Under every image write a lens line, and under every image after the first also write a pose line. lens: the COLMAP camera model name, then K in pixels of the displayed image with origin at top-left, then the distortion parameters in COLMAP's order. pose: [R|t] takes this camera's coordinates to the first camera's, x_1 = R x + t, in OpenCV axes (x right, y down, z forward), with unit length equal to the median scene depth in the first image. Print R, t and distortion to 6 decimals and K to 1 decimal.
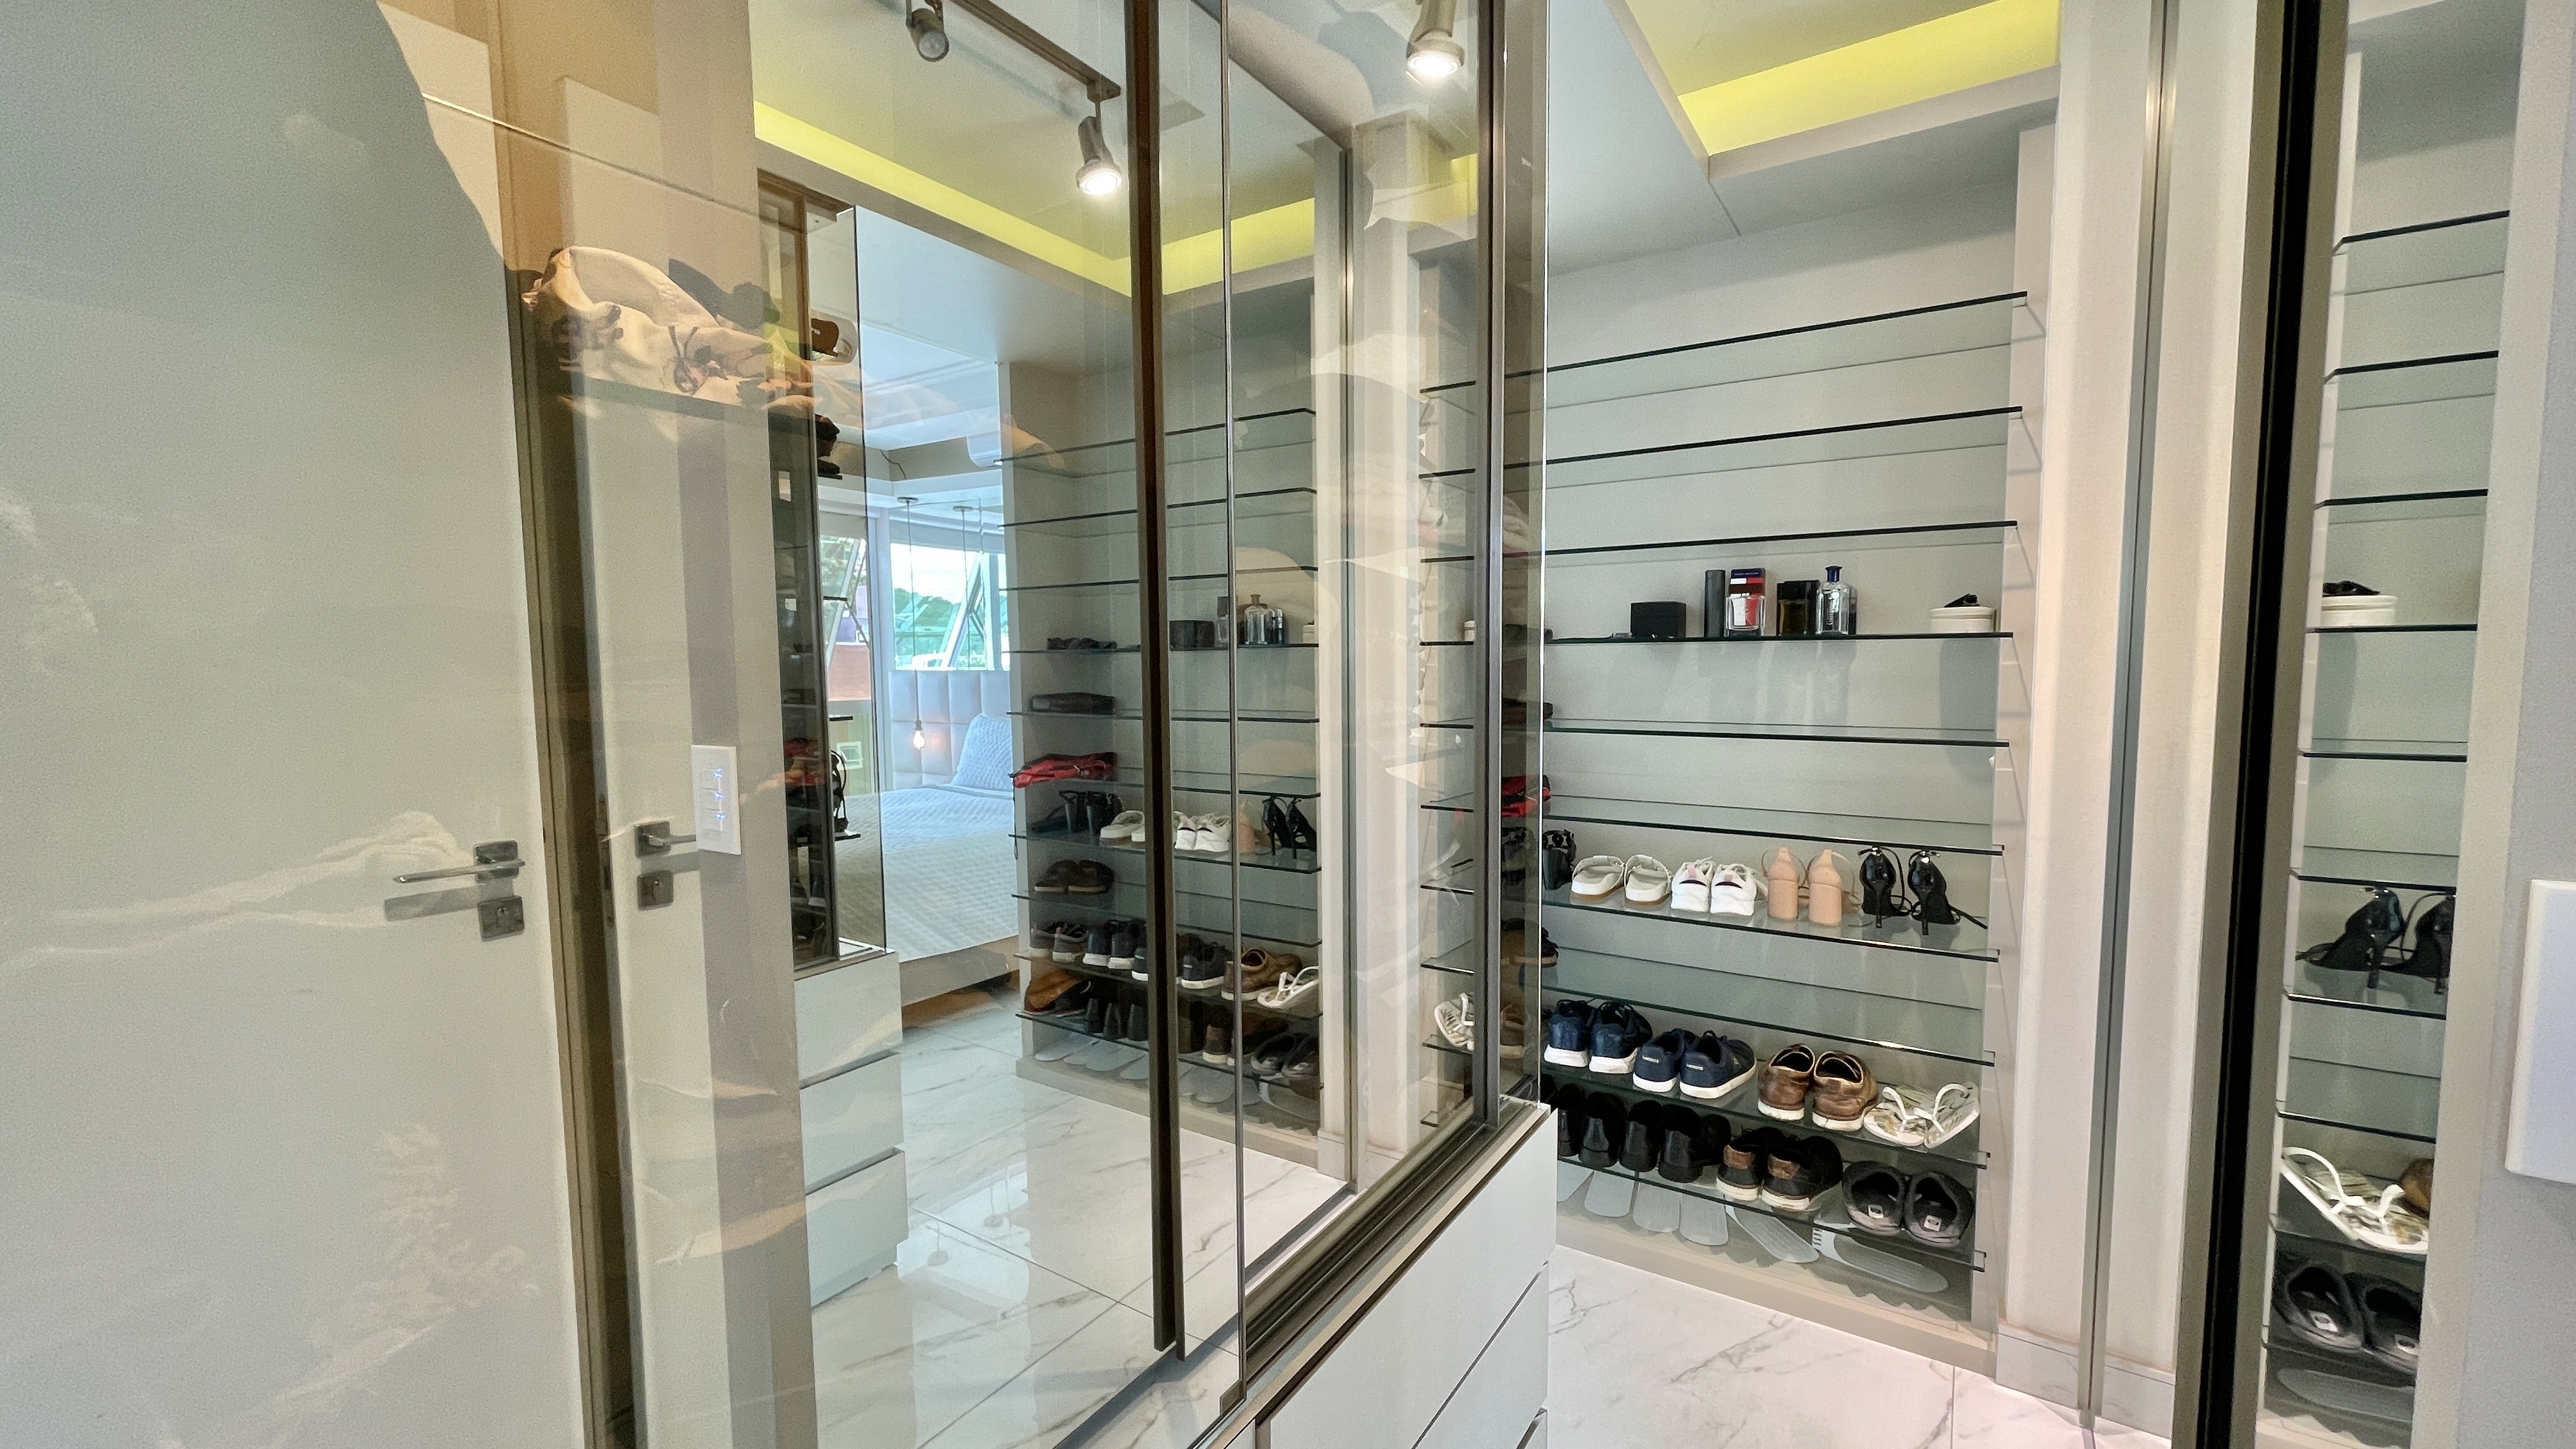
lens RADIAL K [[1040.8, 0, 1289.3], [0, 1040.8, 733.2], [0, 0, 1]] dist [0.004407, 0.000389]
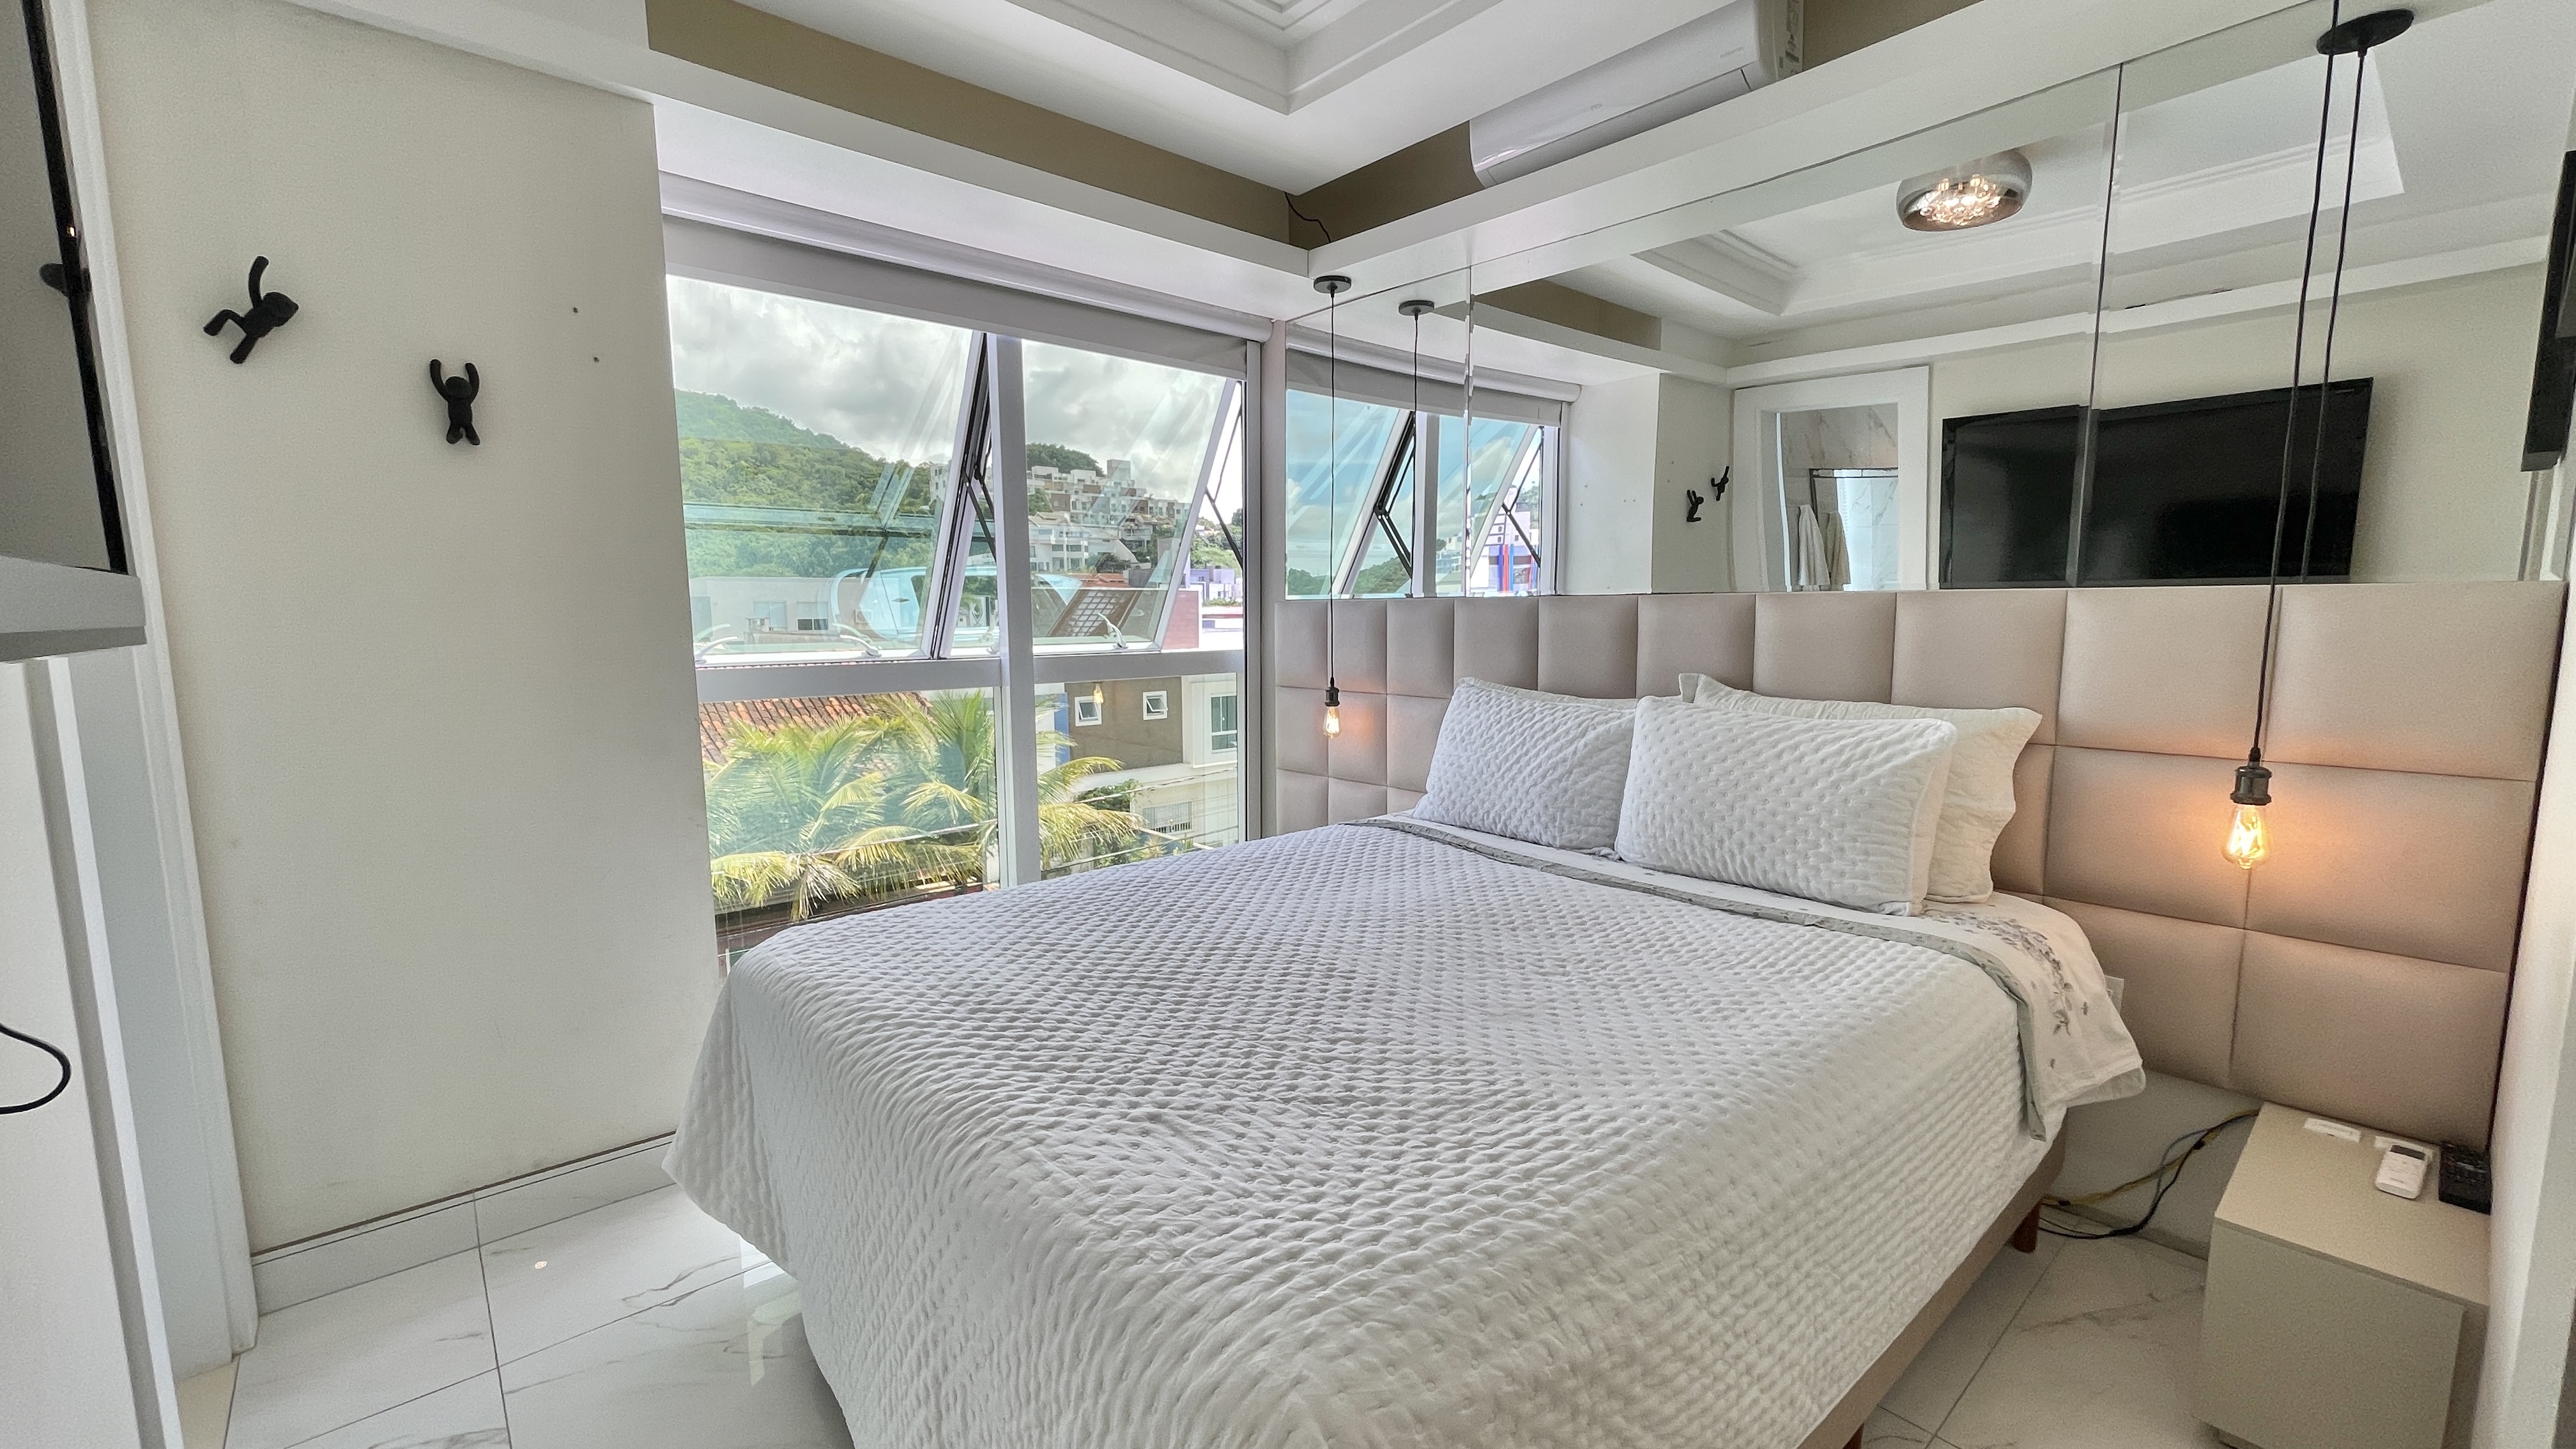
lens RADIAL K [[1040.8, 0, 1292.8], [0, 1040.8, 732.4], [0, 0, 1]] dist [0.004407, 0.000389]
pose [[0.964685, 0.035100, -0.261056, -0.236180], [-0.025095, 0.998821, 0.041558, -0.012085], [0.262207, -0.033539, 0.964429, 0.461801]]
